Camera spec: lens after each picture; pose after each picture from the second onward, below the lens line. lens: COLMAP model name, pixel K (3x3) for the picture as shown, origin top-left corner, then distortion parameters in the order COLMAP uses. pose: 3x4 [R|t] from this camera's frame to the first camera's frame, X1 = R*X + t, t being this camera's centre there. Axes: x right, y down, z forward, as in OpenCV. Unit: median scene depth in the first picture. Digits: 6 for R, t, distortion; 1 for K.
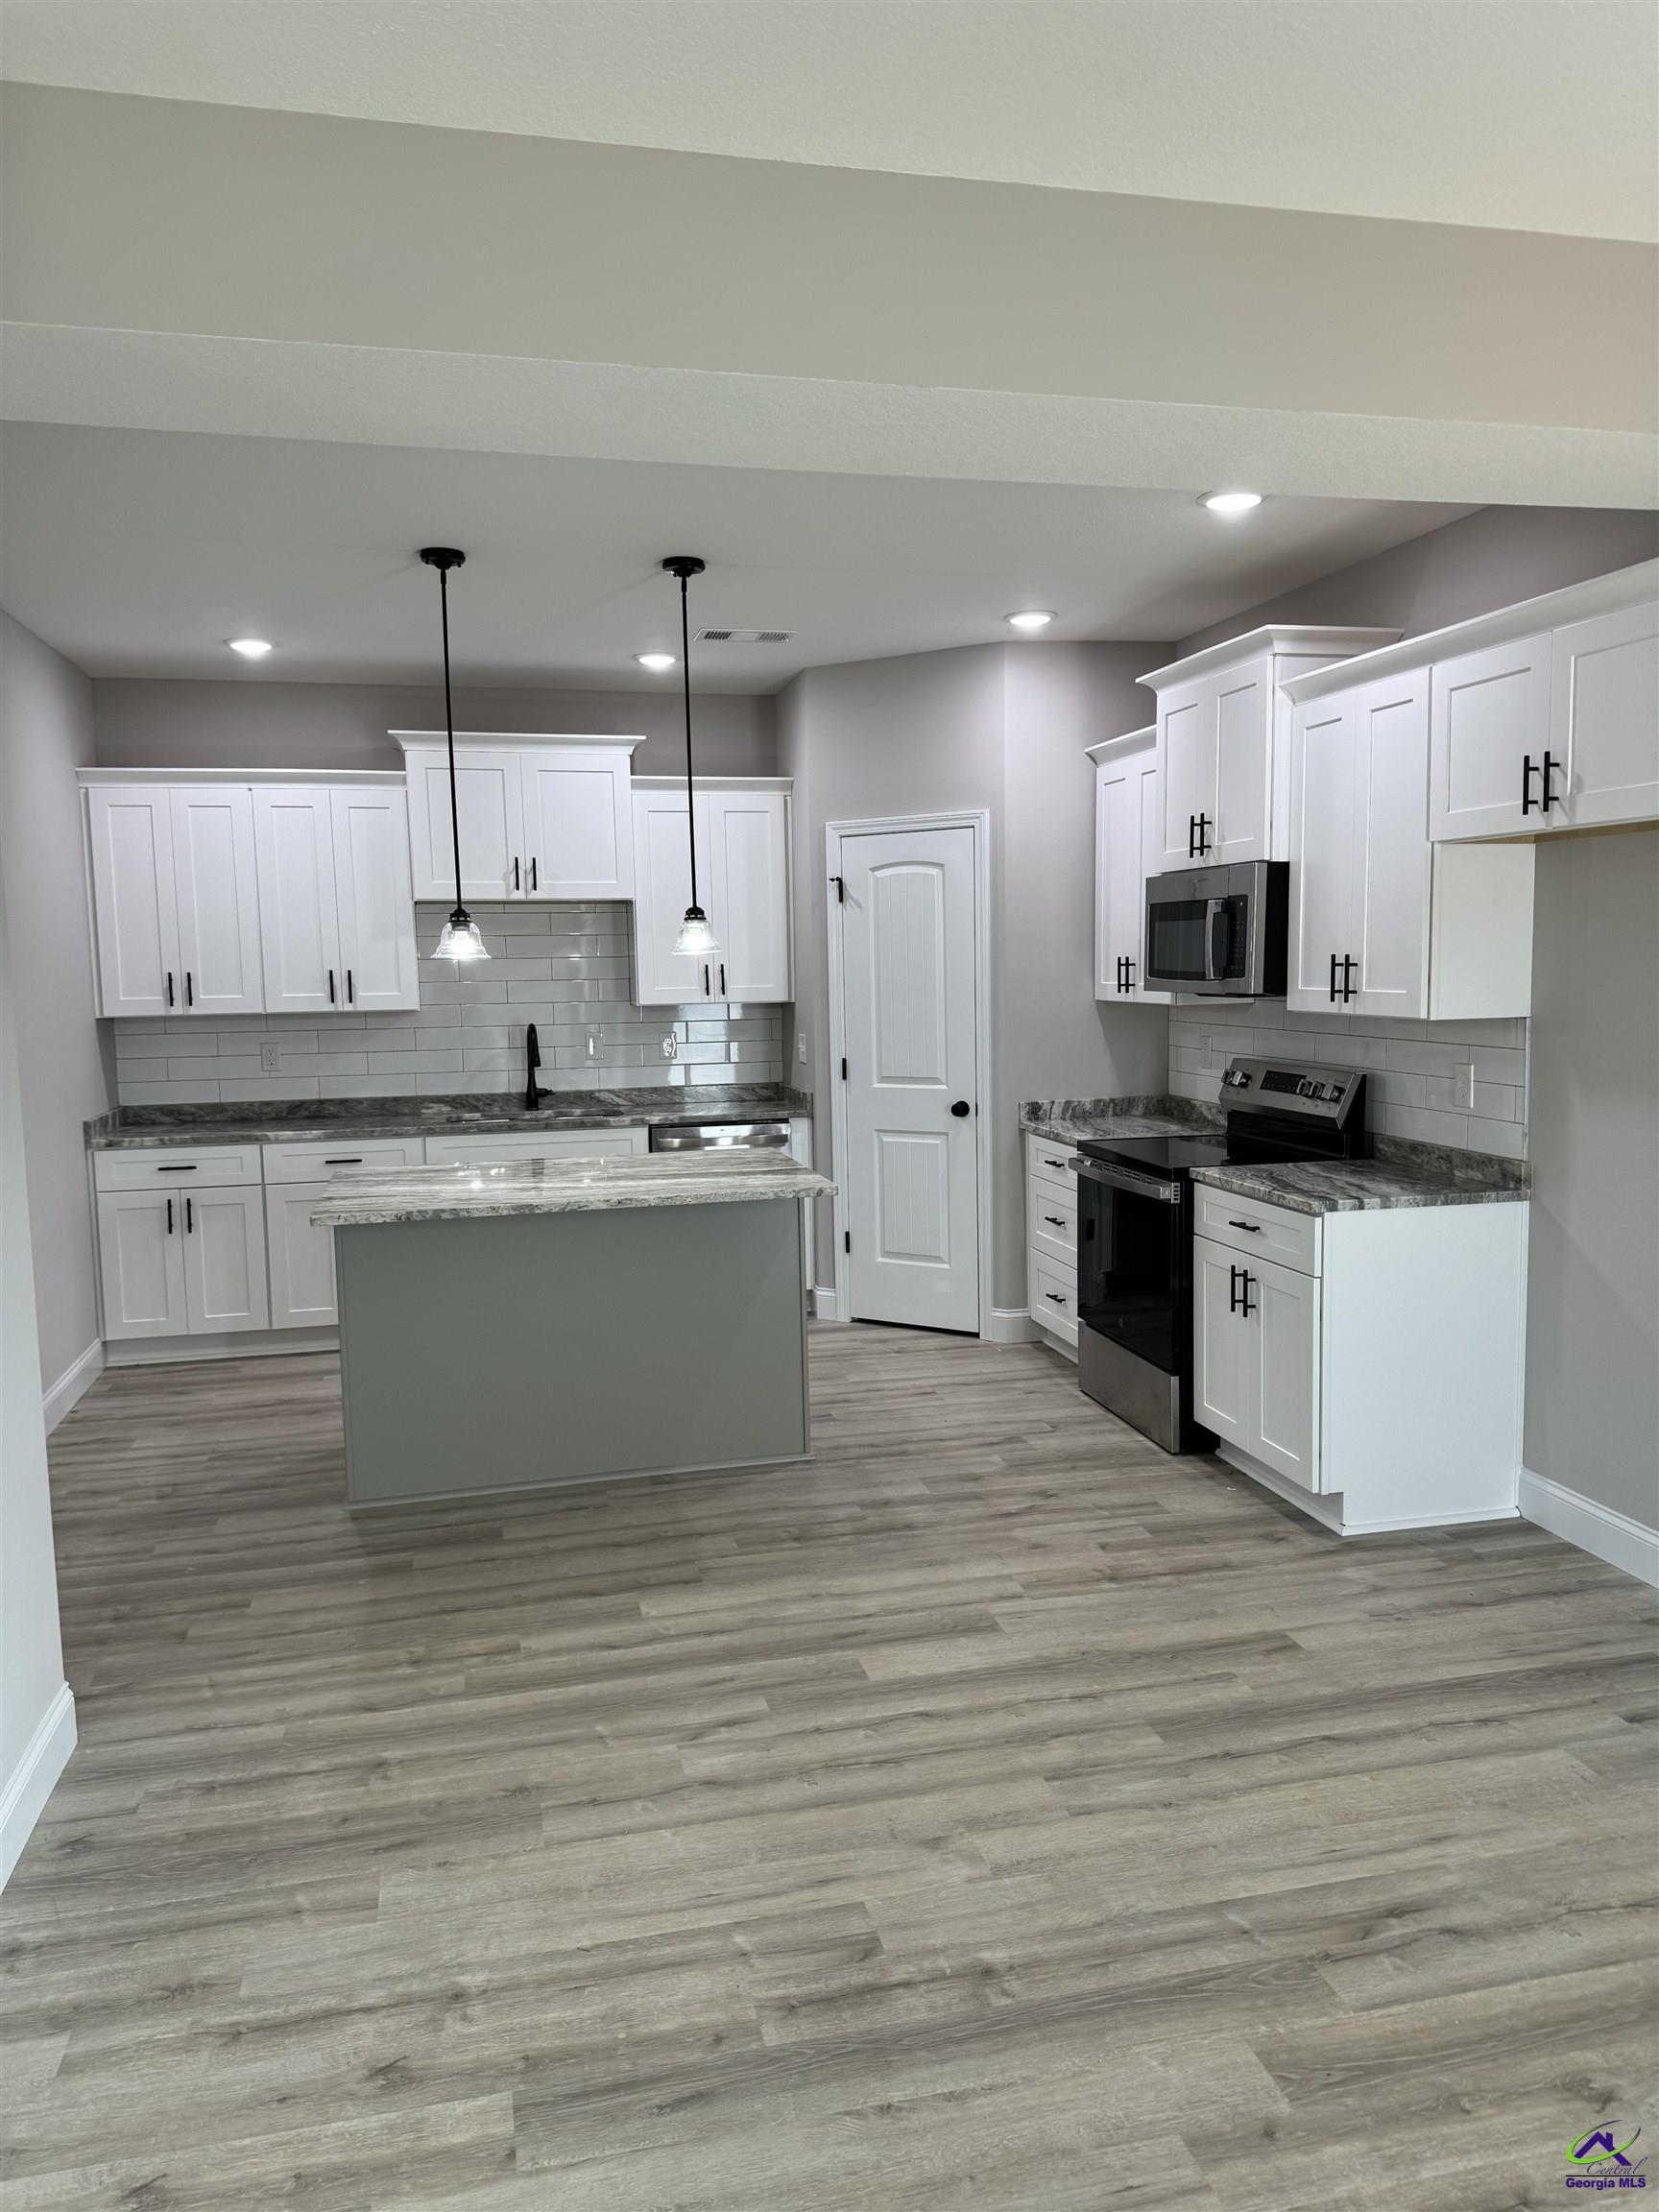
lens RADIAL K [[1562.4, 0, 824.9], [0, 1562.4, 1098.4], [0, 0, 1]] dist [0.010097, -0.016674]
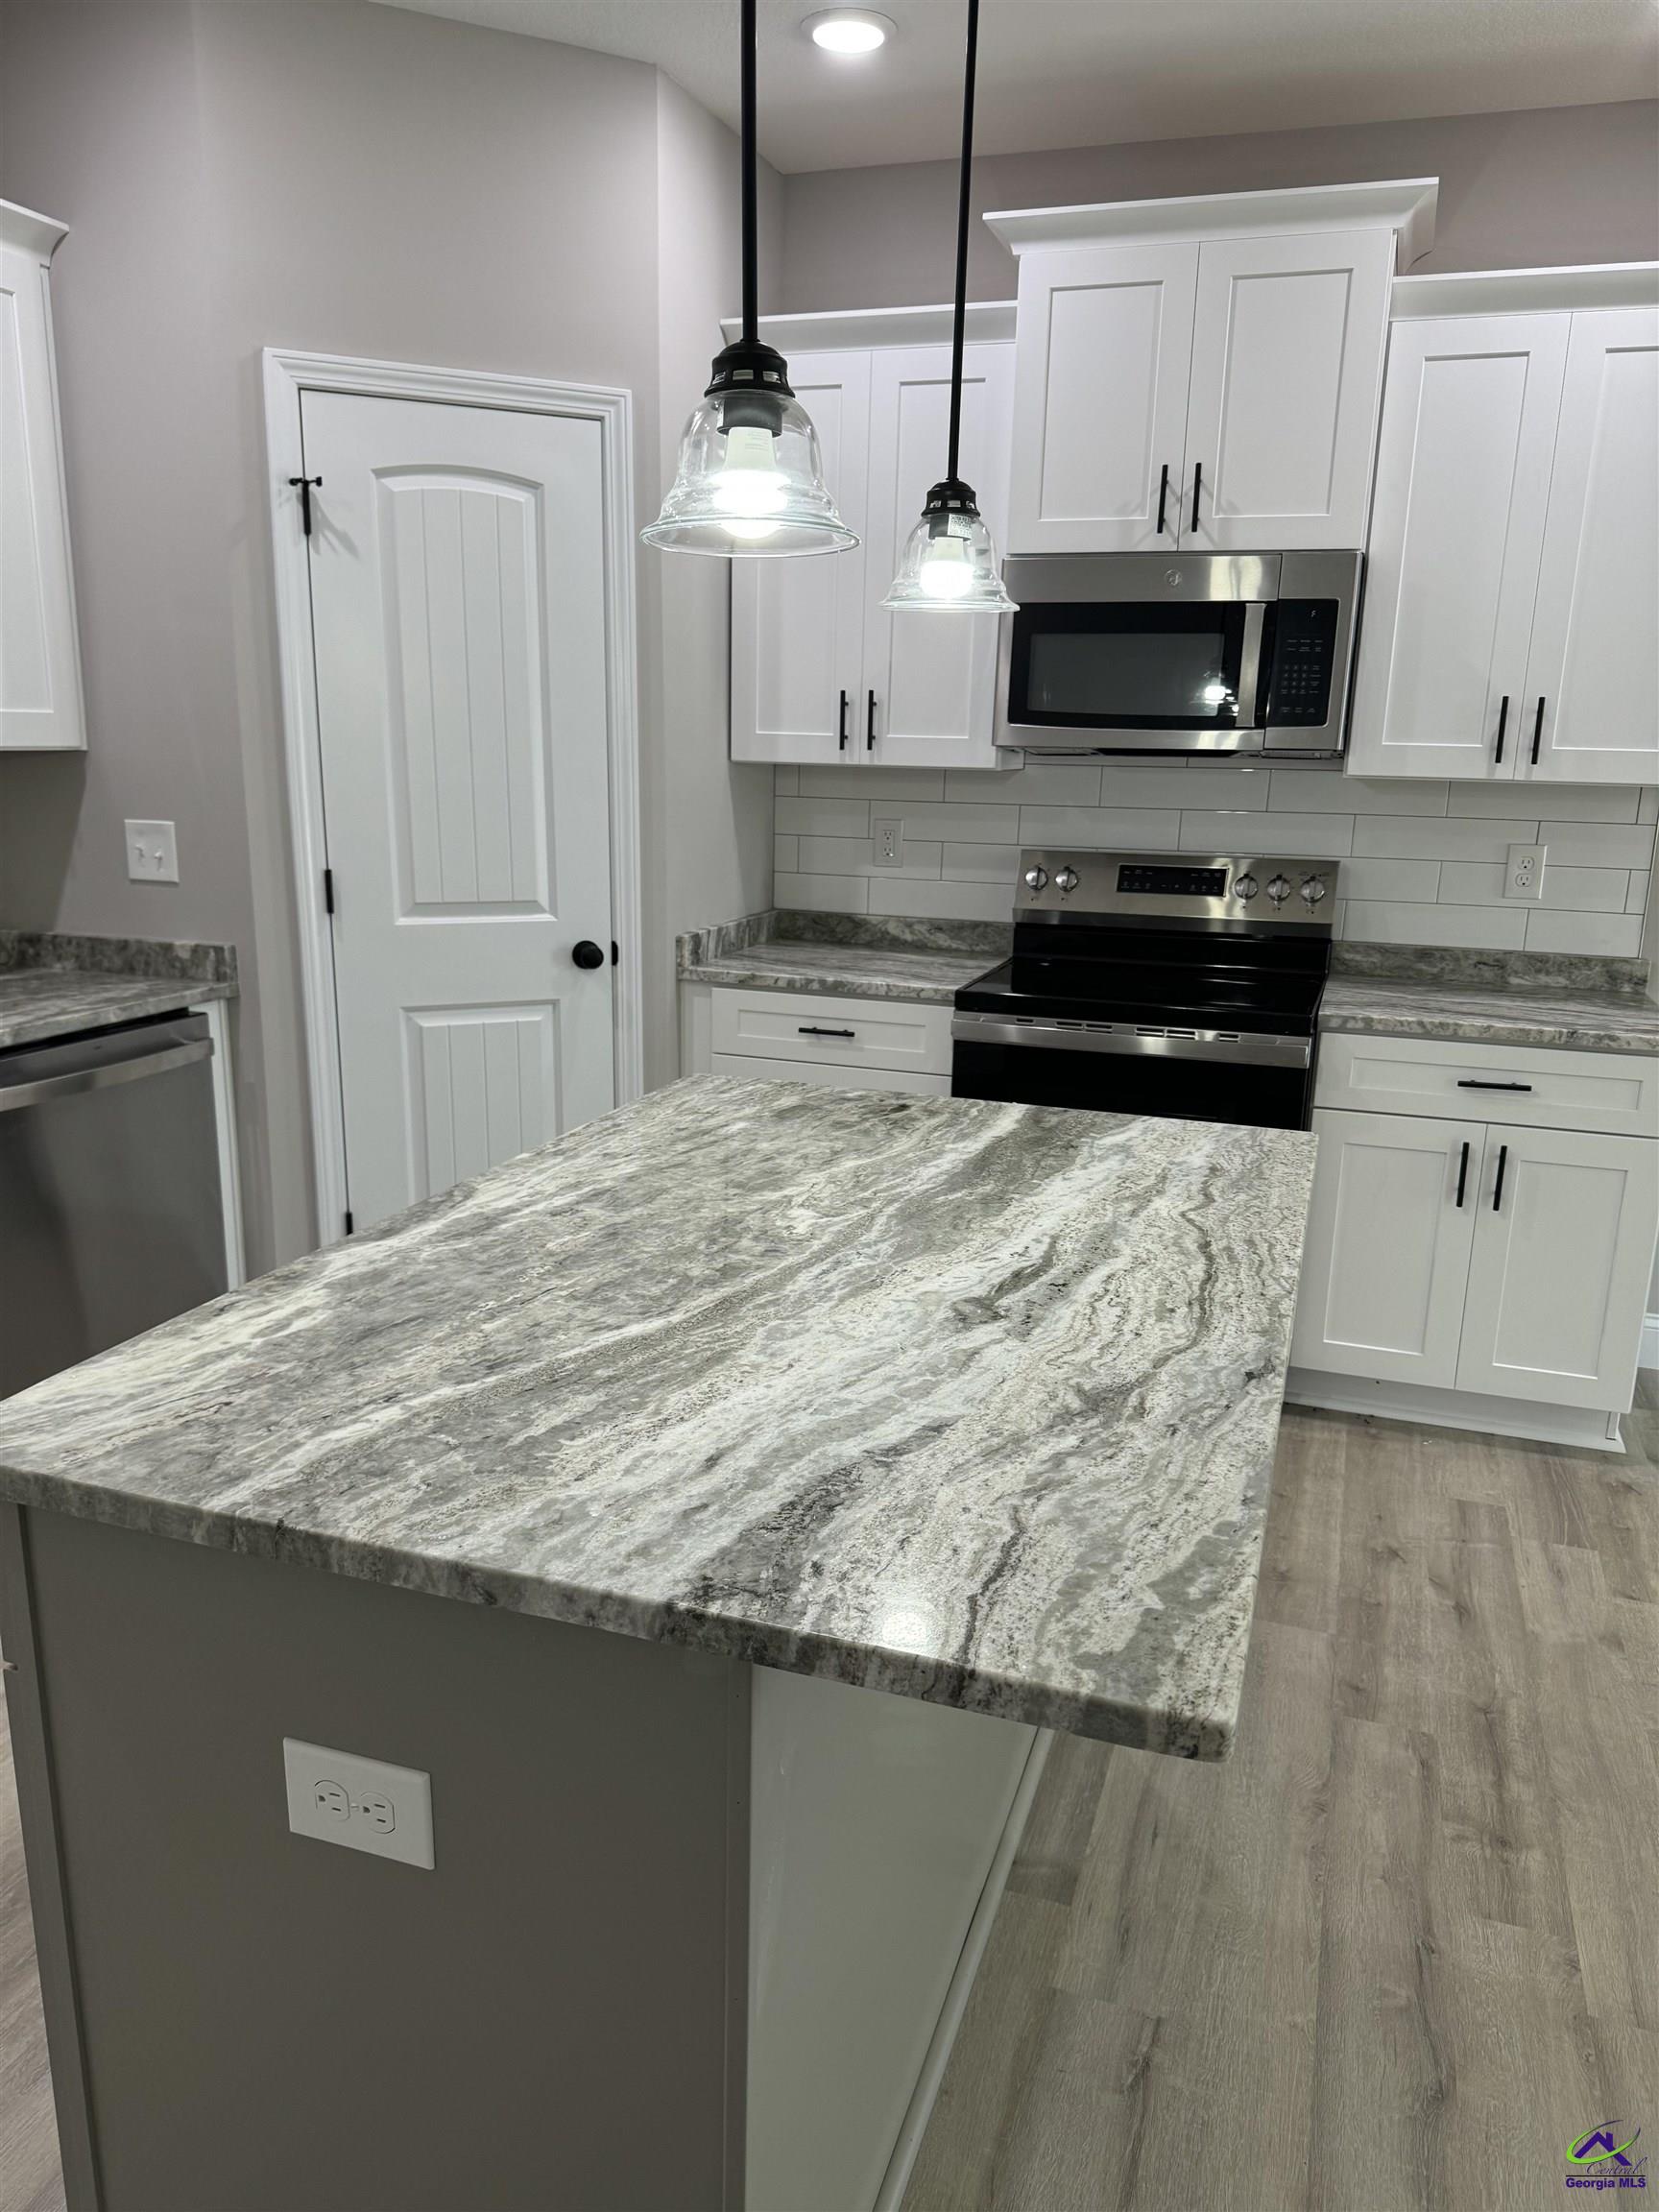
lens RADIAL K [[1562.4, 0, 832.1], [0, 1562.4, 1128.0], [0, 0, 1]] dist [0.010097, -0.016674]
pose [[0.526315, -0.180357, 0.830941, -0.463510], [0.045232, 0.981800, 0.184452, -0.042401], [-0.849086, -0.059494, 0.524894, 0.850261]]
